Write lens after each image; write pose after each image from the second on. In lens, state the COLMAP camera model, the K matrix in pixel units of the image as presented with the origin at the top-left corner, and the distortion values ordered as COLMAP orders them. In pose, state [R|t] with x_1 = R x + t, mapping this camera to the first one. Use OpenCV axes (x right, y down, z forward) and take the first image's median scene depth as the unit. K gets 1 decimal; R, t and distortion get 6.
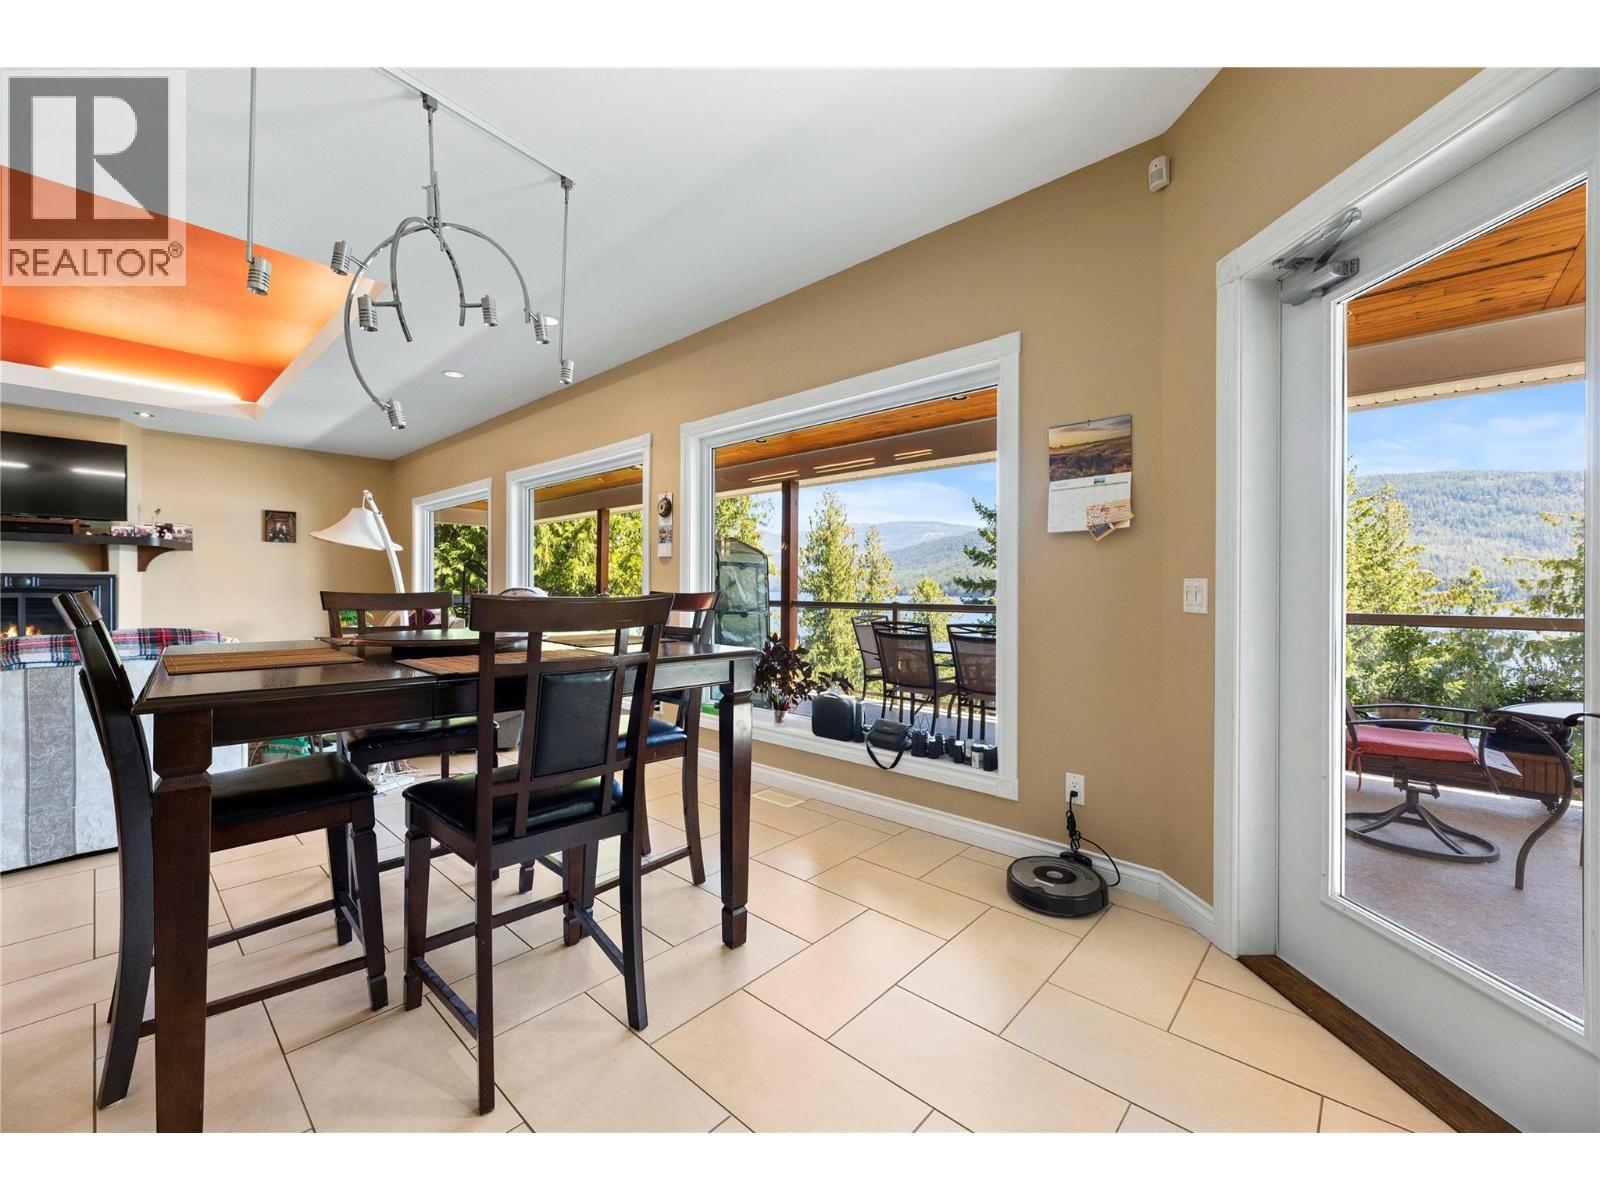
lens RADIAL K [[658.7, 0, 789.2], [0, 658.7, 594.5], [0, 0, 1]] dist [-0.002494, -0.000282]
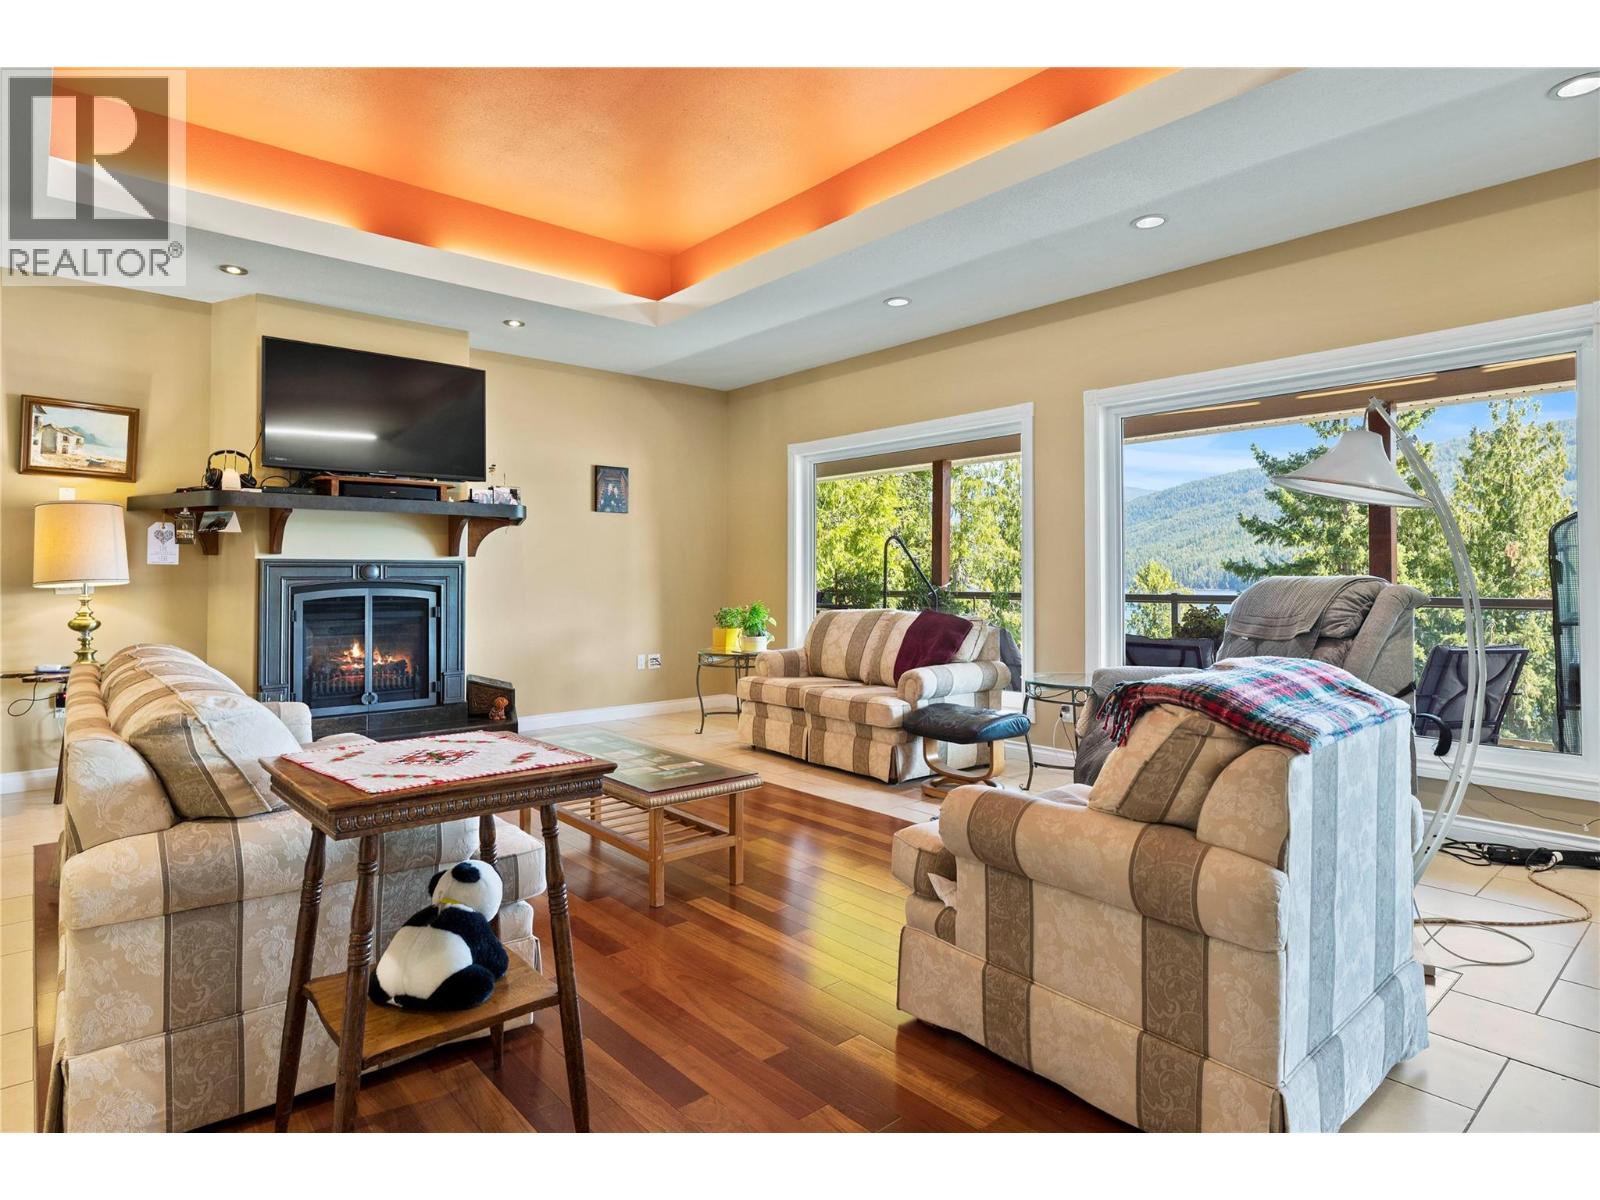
lens RADIAL K [[886.4, 0, 801.6], [0, 886.4, 591.3], [0, 0, 1]] dist [0.007970, 0.000550]
pose [[0.995370, -0.004842, -0.095991, -0.492354], [0.005418, 0.999969, 0.005745, -0.001968], [0.095960, -0.006239, 0.995366, 0.103862]]
